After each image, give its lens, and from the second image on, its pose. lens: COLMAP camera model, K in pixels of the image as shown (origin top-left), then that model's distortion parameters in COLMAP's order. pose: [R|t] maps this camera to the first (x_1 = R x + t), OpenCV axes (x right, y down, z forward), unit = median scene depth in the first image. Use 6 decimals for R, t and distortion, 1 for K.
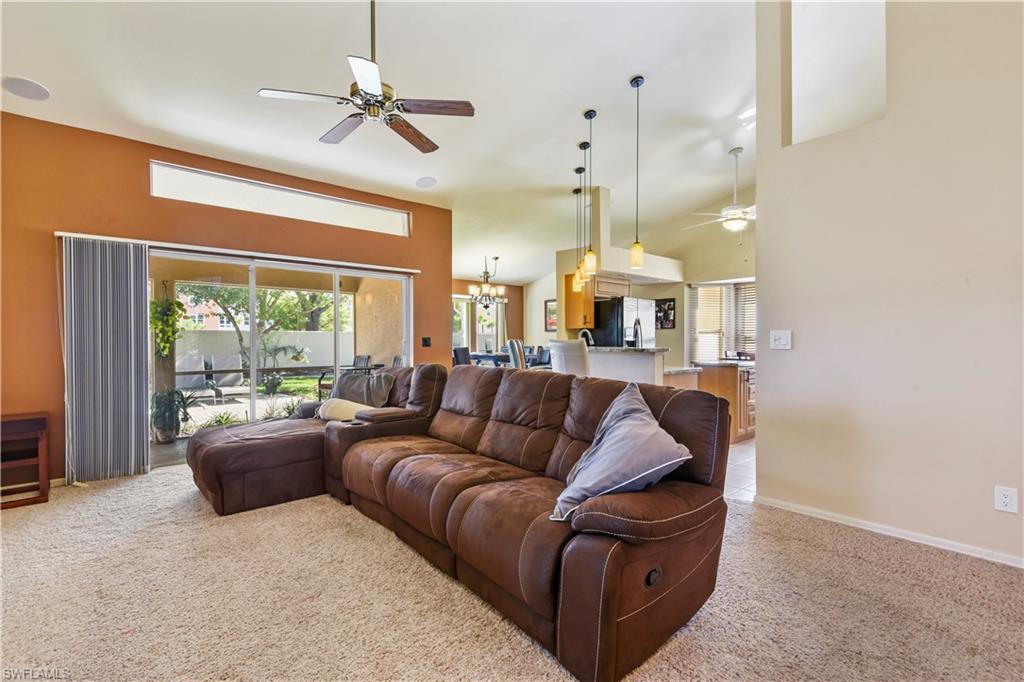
lens RADIAL K [[470.1, 0, 512.0], [0, 470.1, 341.0], [0, 0, 1]] dist [0.001899, -0.000076]
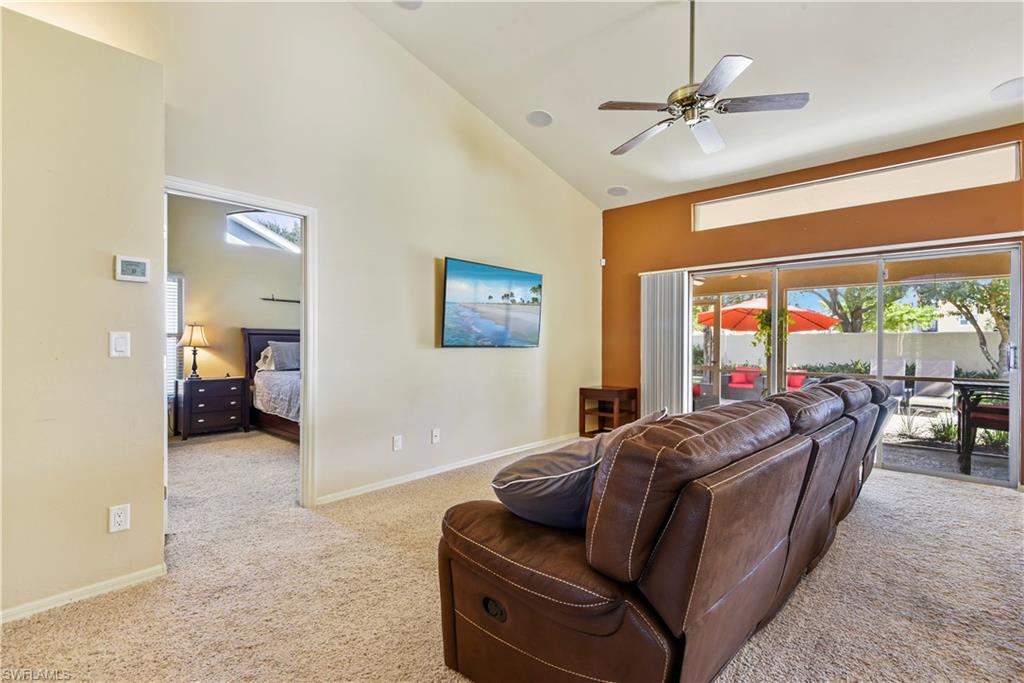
lens RADIAL K [[470.1, 0, 512.0], [0, 470.1, 341.5], [0, 0, 1]] dist [0.001899, -0.000076]
pose [[0.100381, 0.002138, -0.994947, 0.182362], [-0.005438, 0.999984, 0.001600, -0.002464], [0.994934, 0.005250, 0.100391, 0.144758]]
